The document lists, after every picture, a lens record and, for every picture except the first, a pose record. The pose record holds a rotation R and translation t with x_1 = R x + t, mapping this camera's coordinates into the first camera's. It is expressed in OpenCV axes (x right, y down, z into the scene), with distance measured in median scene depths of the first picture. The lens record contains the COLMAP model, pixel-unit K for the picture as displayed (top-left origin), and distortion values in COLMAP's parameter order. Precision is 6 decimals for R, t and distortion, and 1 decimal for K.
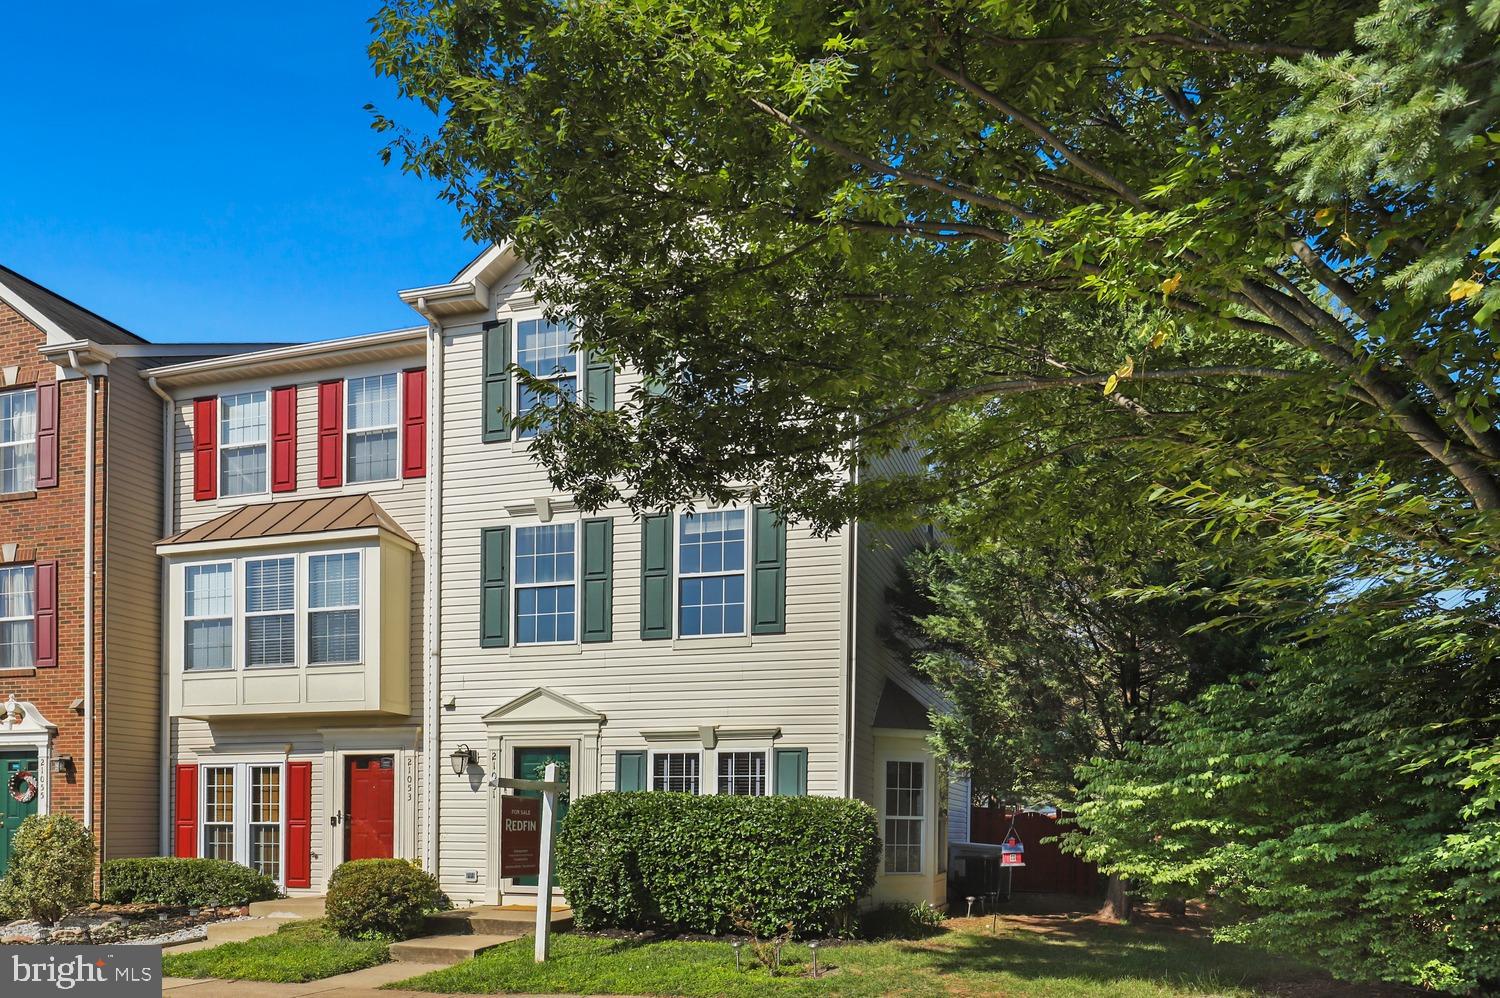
lens RADIAL K [[1034.3, 0, 750.0], [0, 1034.3, 532.6], [0, 0, 1]] dist [0.004765, 0.001048]
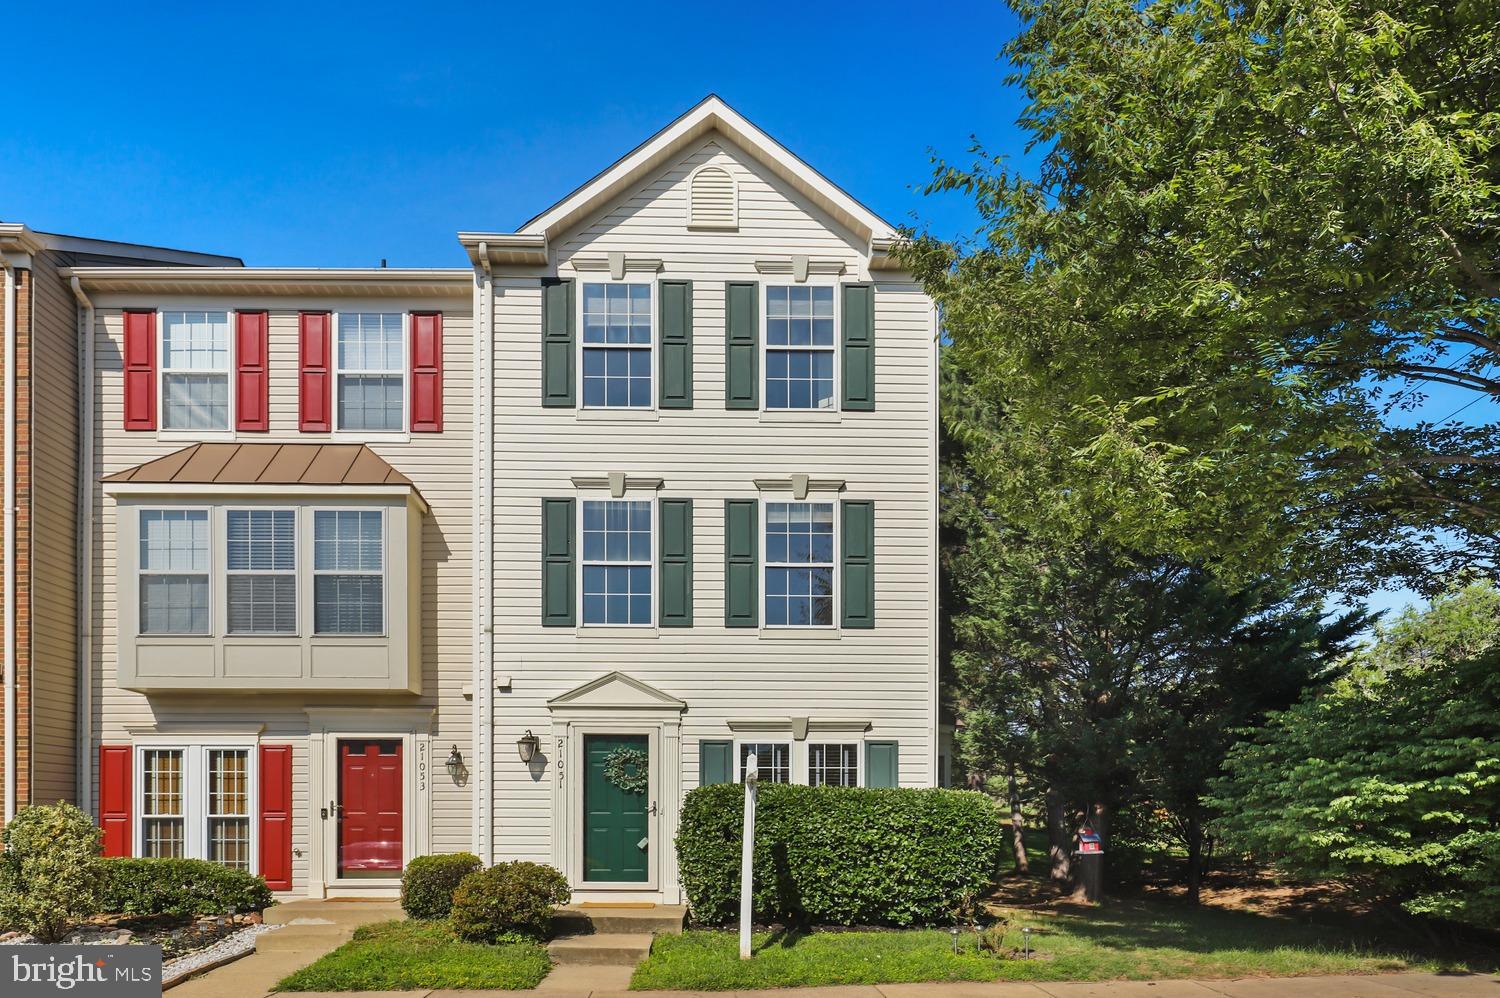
lens RADIAL K [[1090.8, 0, 750.1], [0, 1090.8, 477.1], [0, 0, 1]] dist [0.003021, 0.001116]
pose [[0.950888, 0.088794, 0.296526, -0.359309], [-0.081368, 0.995985, -0.037316, -0.001239], [-0.298649, 0.011356, 0.954296, 0.001881]]
